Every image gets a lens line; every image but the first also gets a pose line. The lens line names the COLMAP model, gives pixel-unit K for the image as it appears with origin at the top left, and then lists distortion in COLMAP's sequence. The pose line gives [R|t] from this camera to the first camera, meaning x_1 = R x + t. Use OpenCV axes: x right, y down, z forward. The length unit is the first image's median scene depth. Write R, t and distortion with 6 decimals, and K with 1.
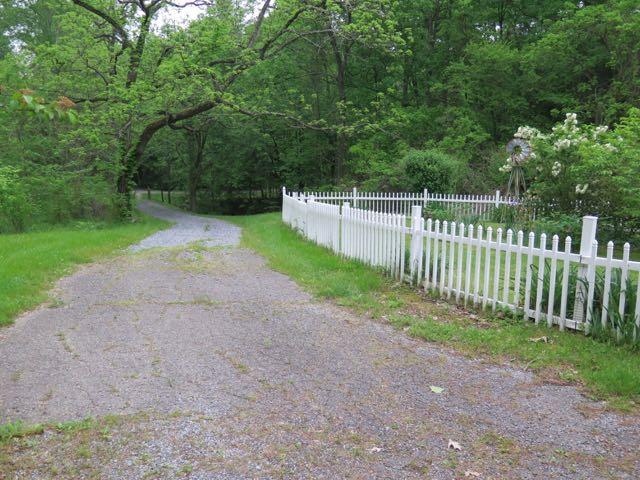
lens RADIAL K [[535.2, 0, 320.0], [0, 535.2, 240.0], [0, 0, 1]] dist [-0.013058, -0.005594]
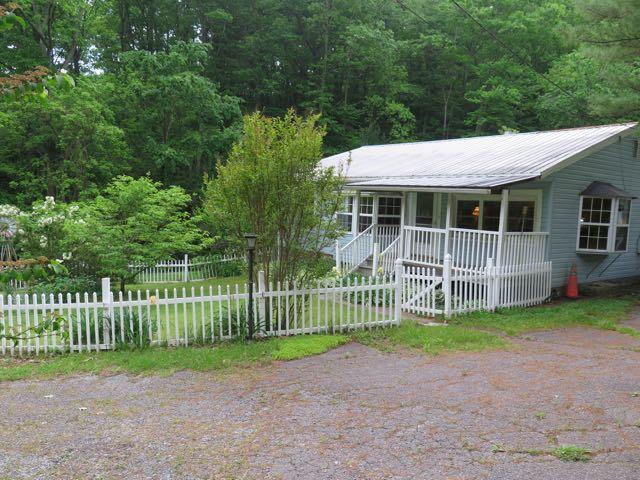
lens RADIAL K [[535.2, 0, 320.0], [0, 535.2, 240.0], [0, 0, 1]] dist [-0.013058, -0.005594]
pose [[0.571816, -0.064308, 0.817858, -0.412737], [0.153089, 0.987776, -0.029365, -0.010190], [-0.805972, 0.141997, 0.574671, -0.449902]]
